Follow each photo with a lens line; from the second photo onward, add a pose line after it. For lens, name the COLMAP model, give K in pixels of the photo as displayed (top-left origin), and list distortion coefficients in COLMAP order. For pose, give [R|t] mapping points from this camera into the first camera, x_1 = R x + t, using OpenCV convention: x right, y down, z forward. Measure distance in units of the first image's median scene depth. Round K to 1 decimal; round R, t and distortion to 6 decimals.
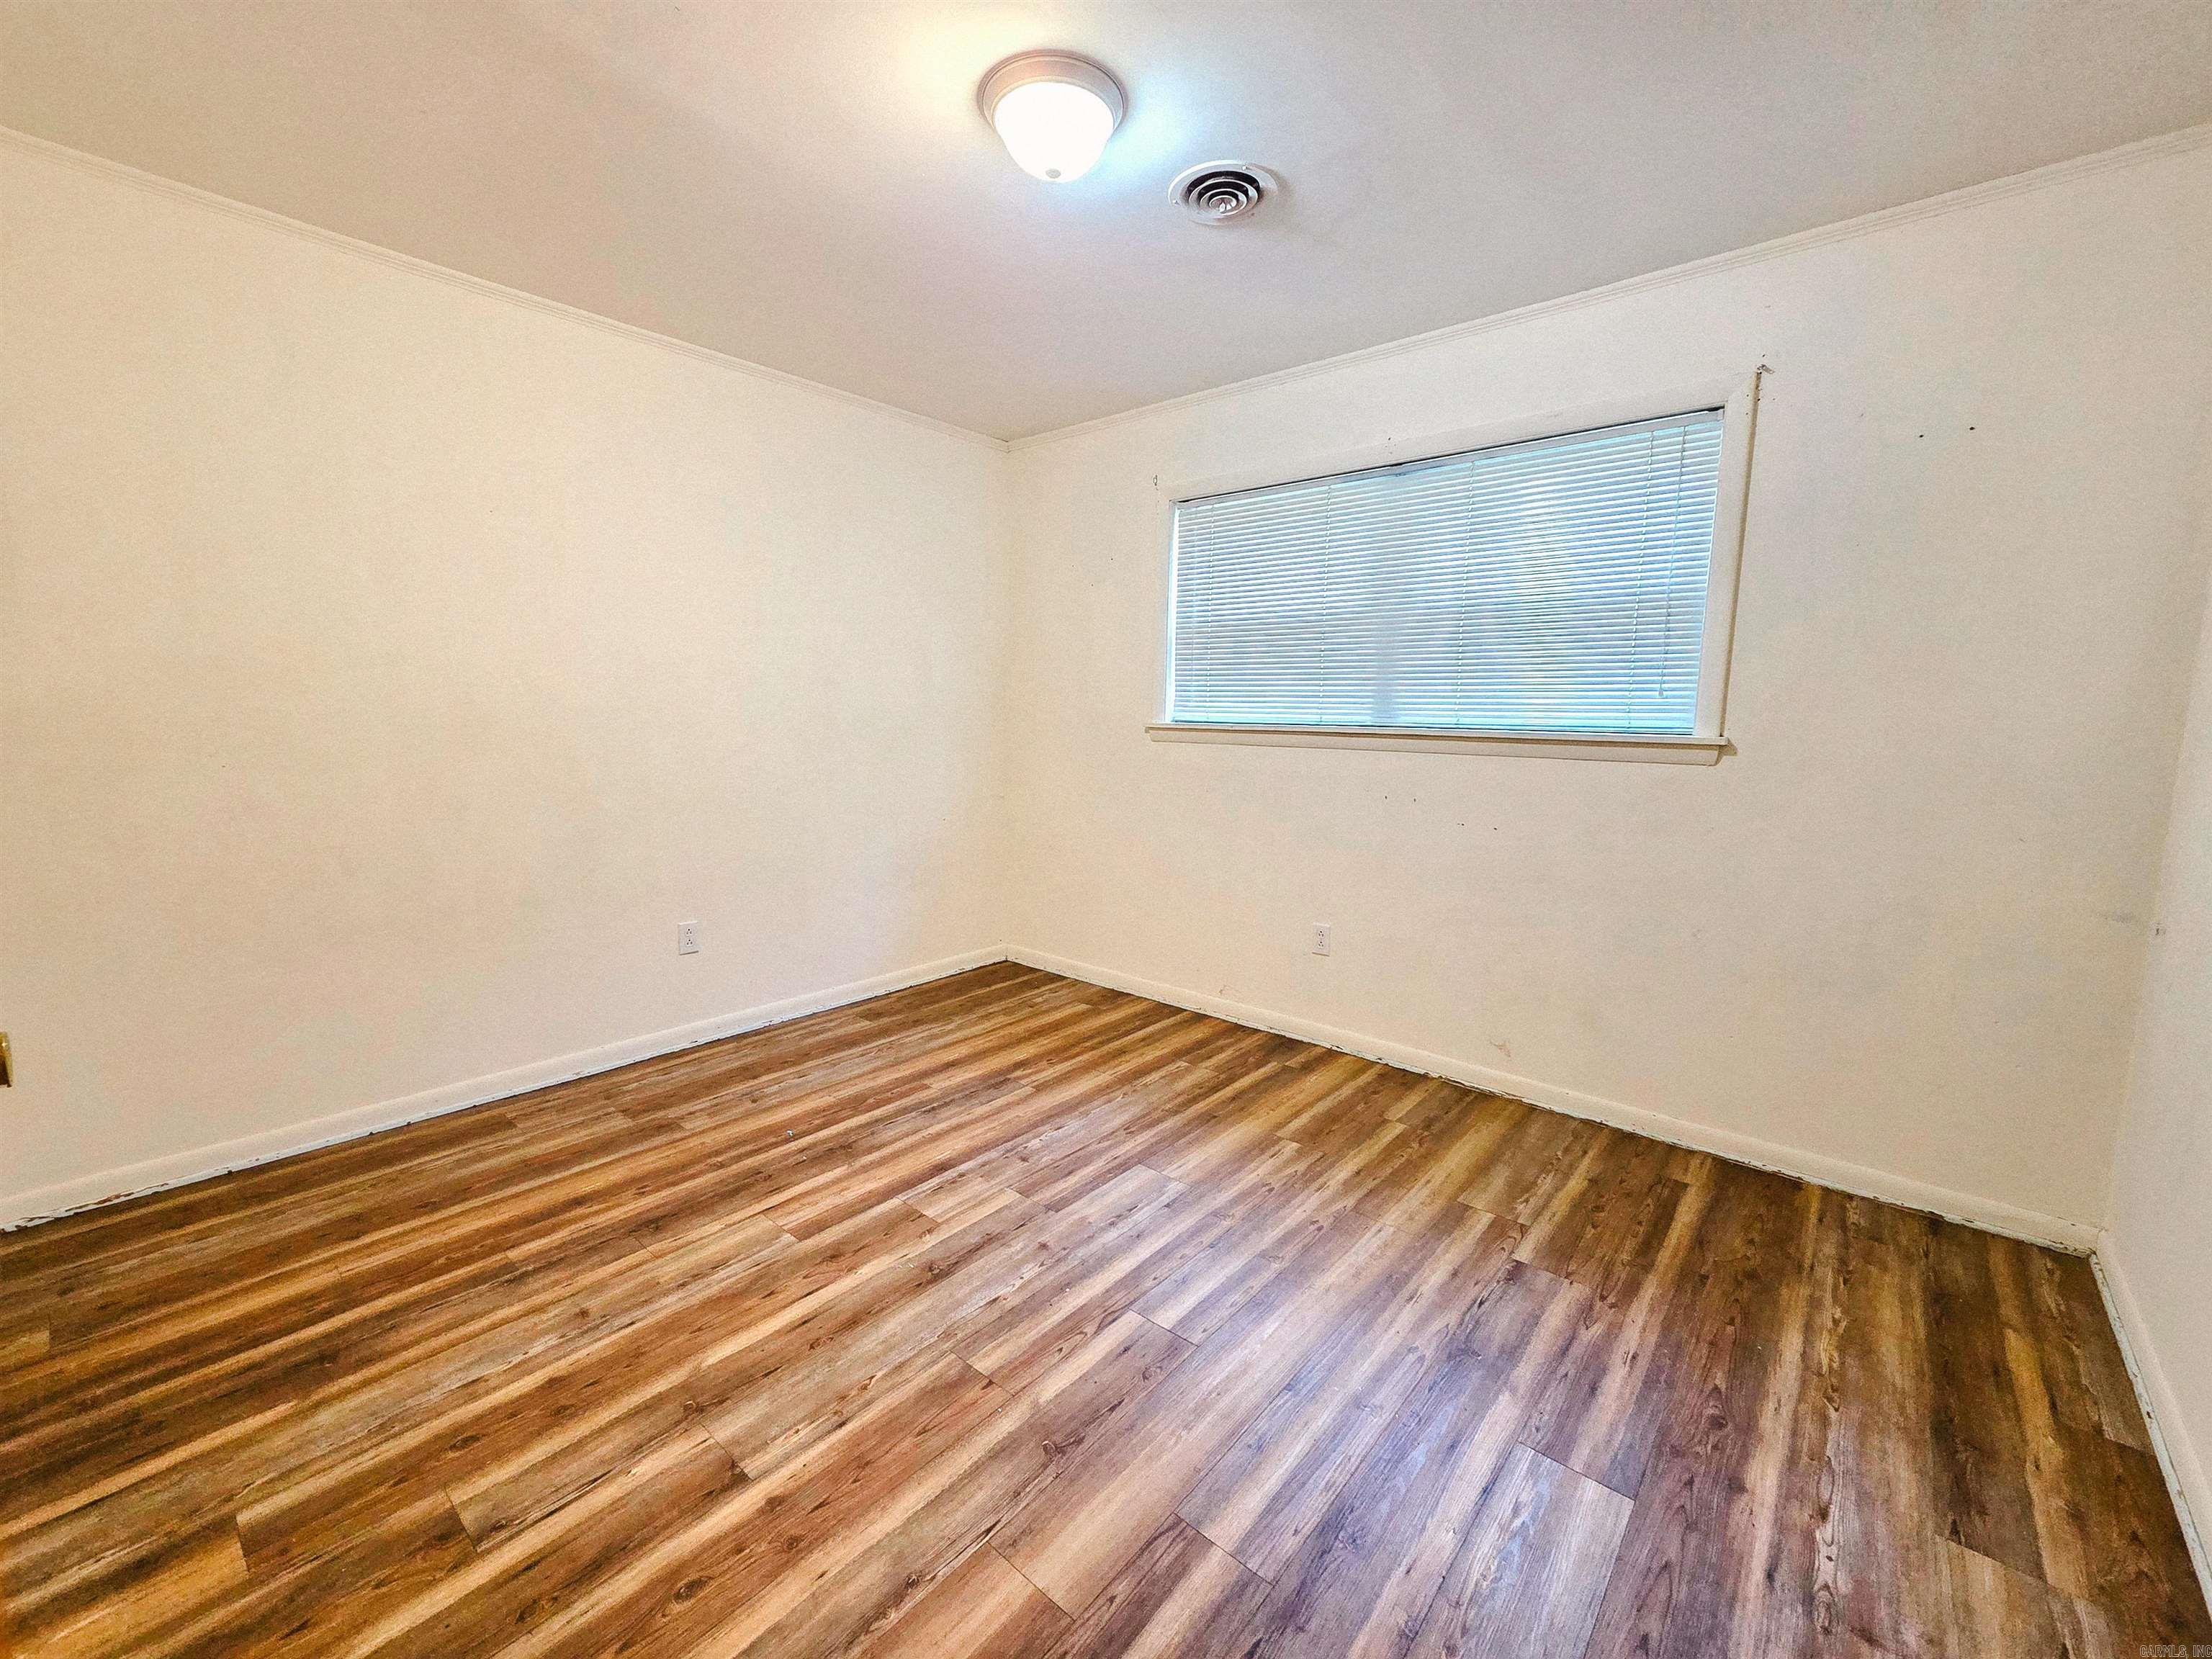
lens RADIAL K [[909.8, 0, 1101.4], [0, 909.8, 830.6], [0, 0, 1]] dist [0.004481, 0.000369]
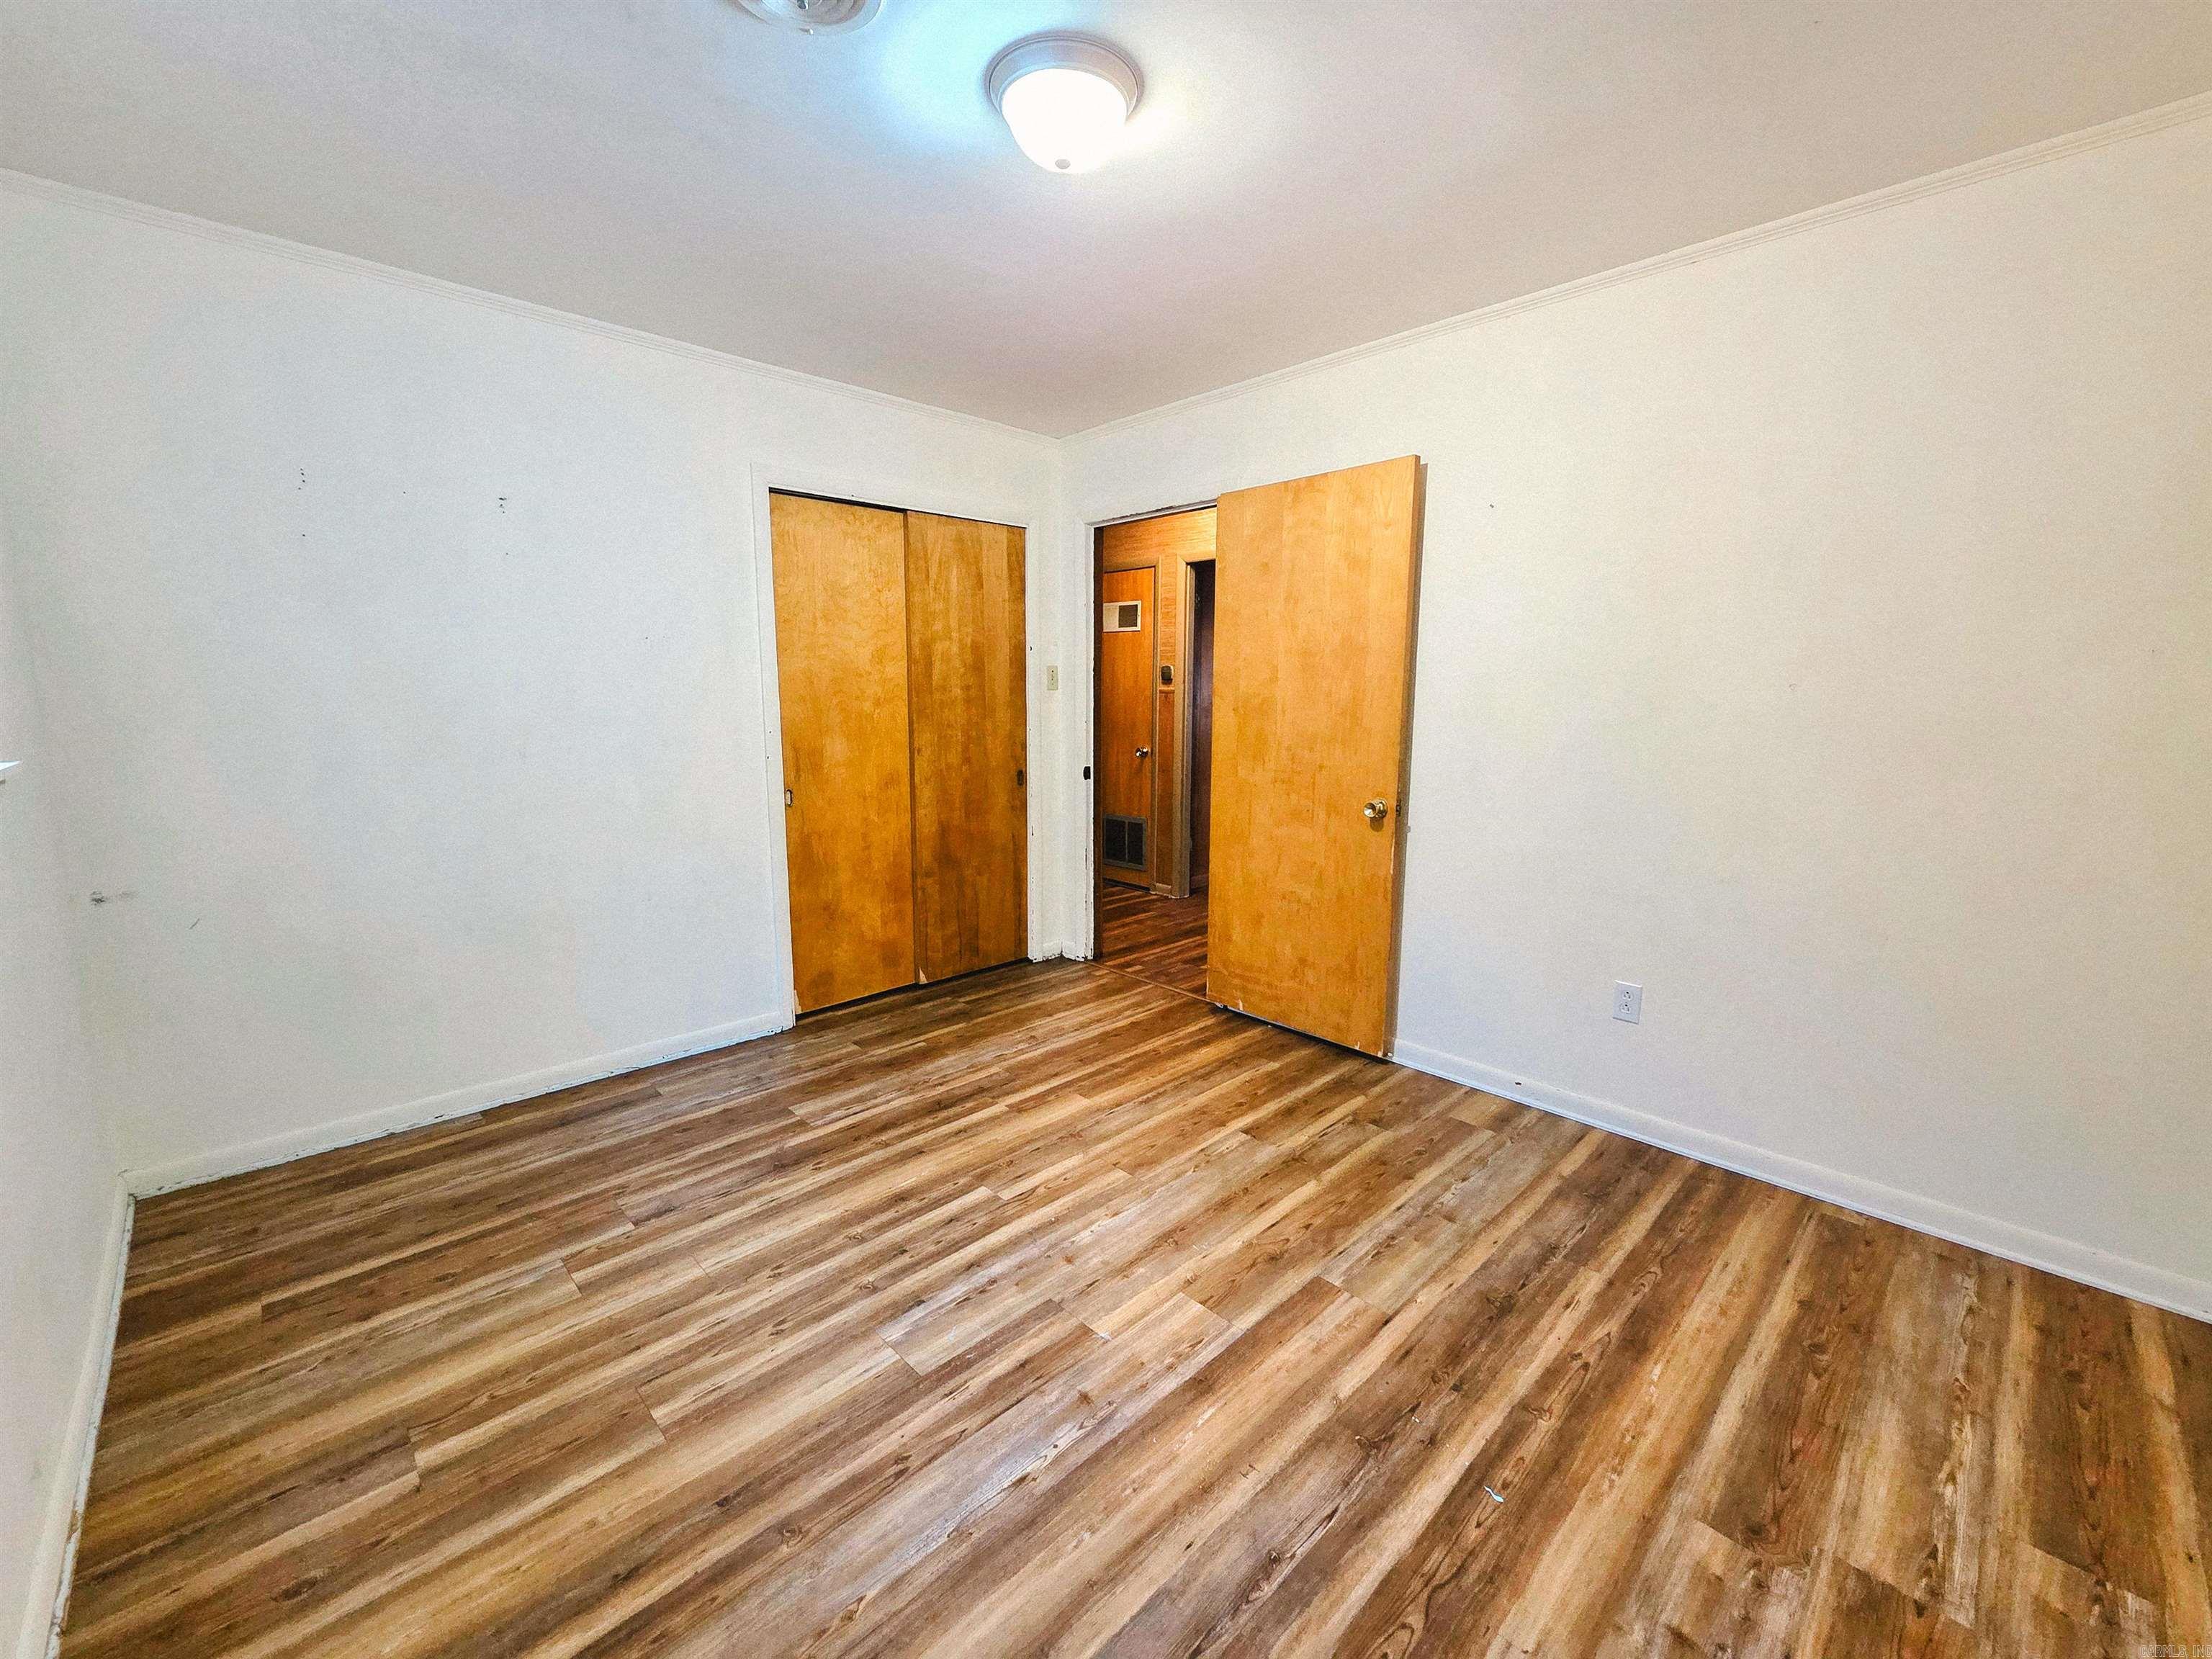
lens RADIAL K [[909.8, 0, 1111.2], [0, 909.8, 827.4], [0, 0, 1]] dist [0.004481, 0.000369]
pose [[-0.996629, -0.026924, 0.077490, -0.153380], [-0.003841, 0.958883, 0.283775, -0.249864], [-0.081945, 0.282520, -0.955755, 1.604086]]
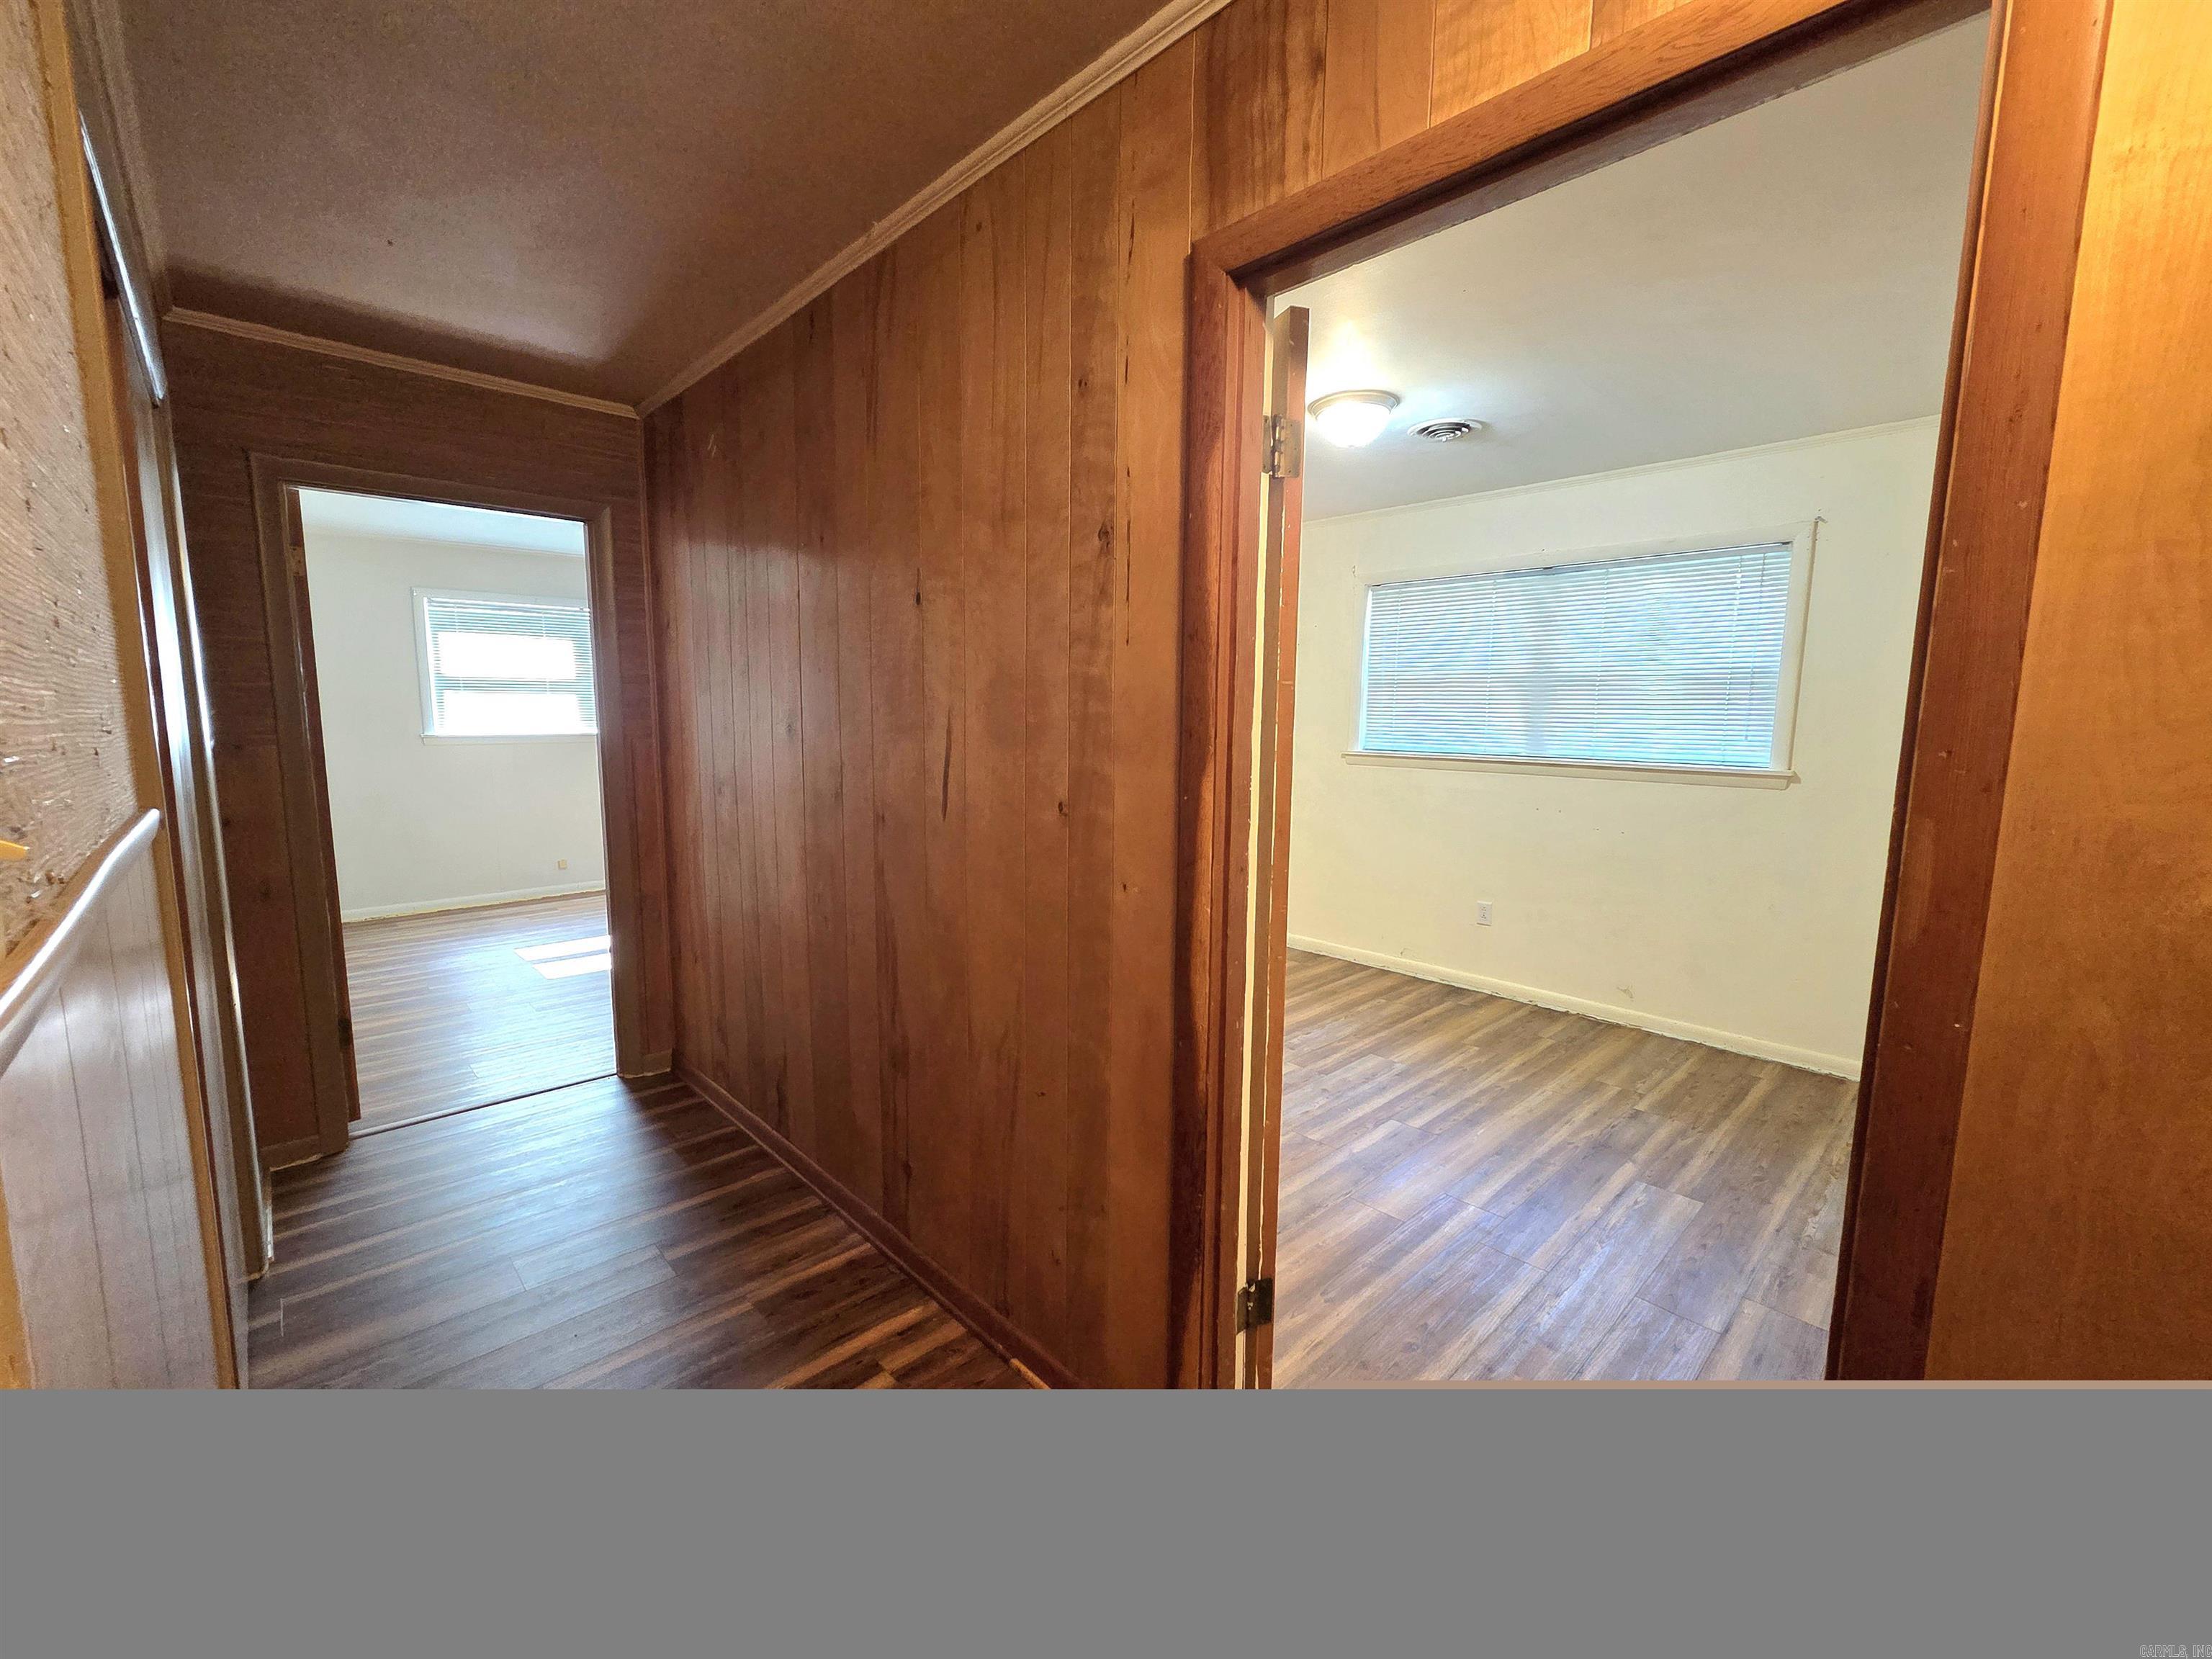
lens RADIAL K [[909.8, 0, 1098.5], [0, 909.8, 829.1], [0, 0, 1]] dist [0.004481, 0.000369]
pose [[0.994381, 0.008392, -0.105527, -0.260730], [-0.008486, 0.999964, -0.000444, -0.000339], [0.105519, 0.001337, 0.994416, -0.565432]]
